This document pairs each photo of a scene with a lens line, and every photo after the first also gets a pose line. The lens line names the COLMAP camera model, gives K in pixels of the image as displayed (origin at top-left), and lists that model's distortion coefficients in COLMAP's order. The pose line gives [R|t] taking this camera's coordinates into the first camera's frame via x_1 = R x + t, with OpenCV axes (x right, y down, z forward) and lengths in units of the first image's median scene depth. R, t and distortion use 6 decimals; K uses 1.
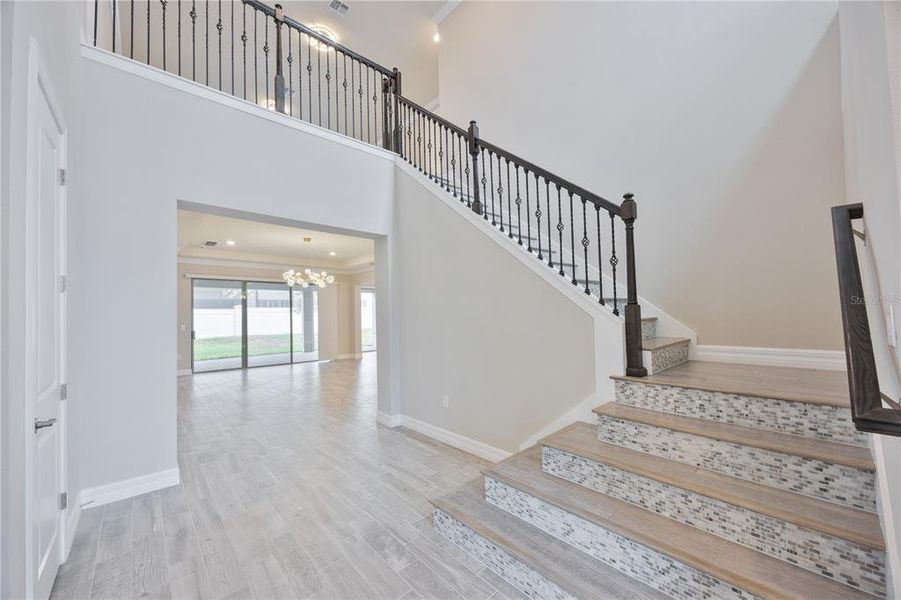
lens RADIAL K [[345.3, 0, 449.4], [0, 345.3, 299.0], [0, 0, 1]] dist [-0.003693, -0.000653]
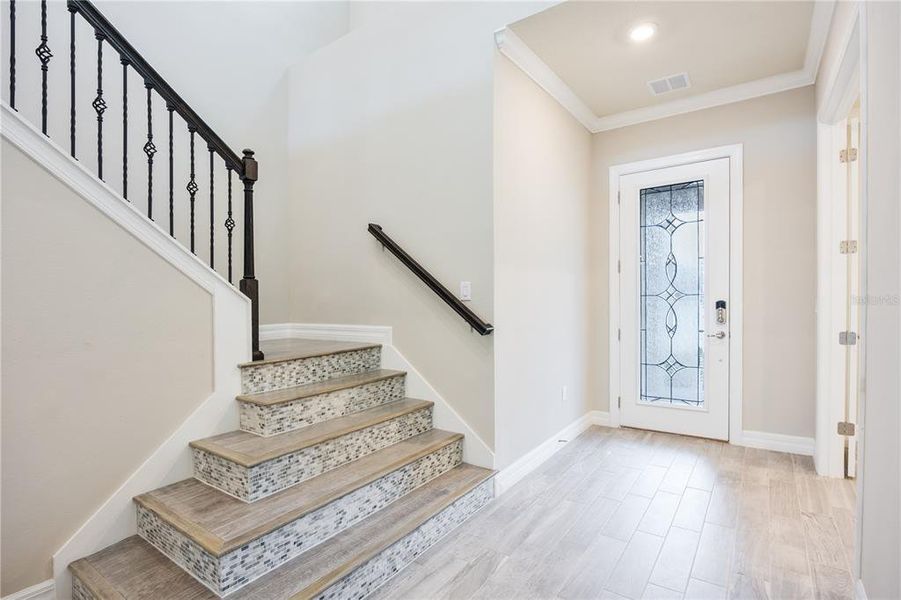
lens RADIAL K [[443.2, 0, 454.6], [0, 443.2, 299.7], [0, 0, 1]] dist [-0.001165, -0.000072]
pose [[-0.220841, 0.010046, 0.975258, -0.818000], [-0.017137, 0.999753, -0.014179, 0.090268], [-0.975159, -0.019845, -0.220614, 0.898518]]
